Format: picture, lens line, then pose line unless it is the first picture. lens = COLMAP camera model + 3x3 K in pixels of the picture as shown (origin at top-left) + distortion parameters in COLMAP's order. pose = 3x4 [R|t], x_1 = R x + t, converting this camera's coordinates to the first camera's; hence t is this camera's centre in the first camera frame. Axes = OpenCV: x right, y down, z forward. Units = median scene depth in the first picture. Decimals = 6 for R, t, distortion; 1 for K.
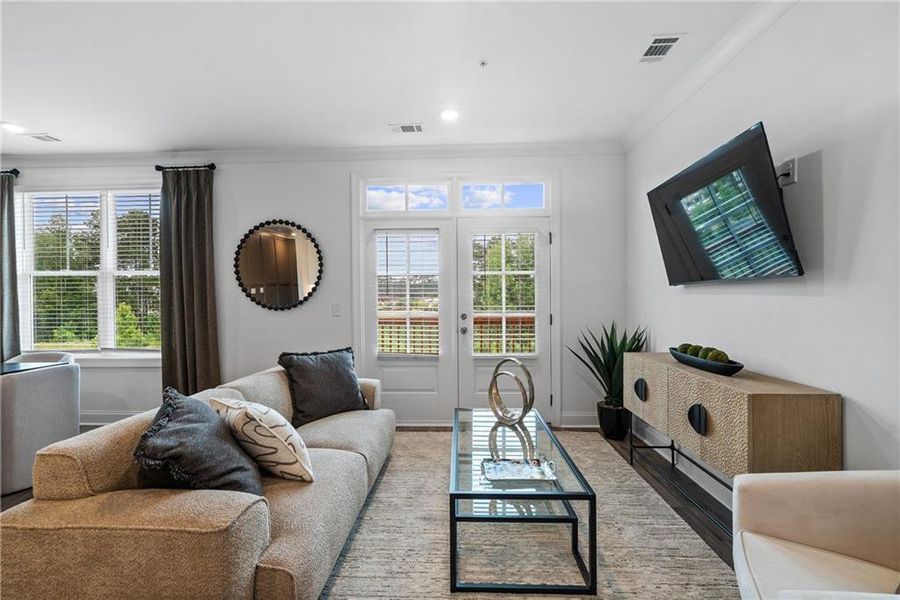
lens RADIAL K [[409.6, 0, 450.1], [0, 409.6, 291.7], [0, 0, 1]] dist [-0.002881, 0.000076]
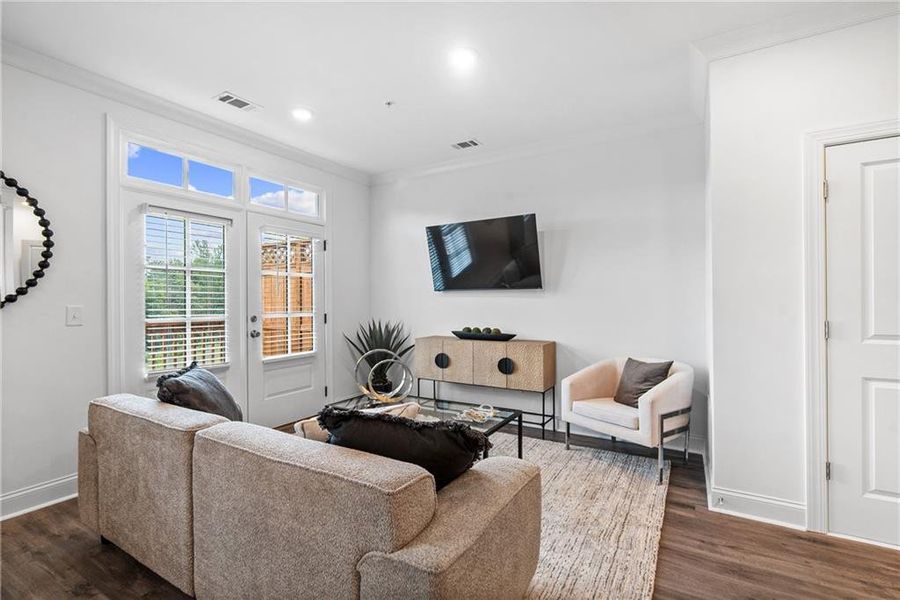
lens RADIAL K [[412.8, 0, 446.9], [0, 412.8, 299.1], [0, 0, 1]] dist [0.003076, 0.000276]
pose [[0.488111, 0.007889, 0.872746, -0.569539], [-0.014332, 0.999897, -0.001023, 0.010165], [-0.872664, -0.012008, 0.488174, 0.160299]]
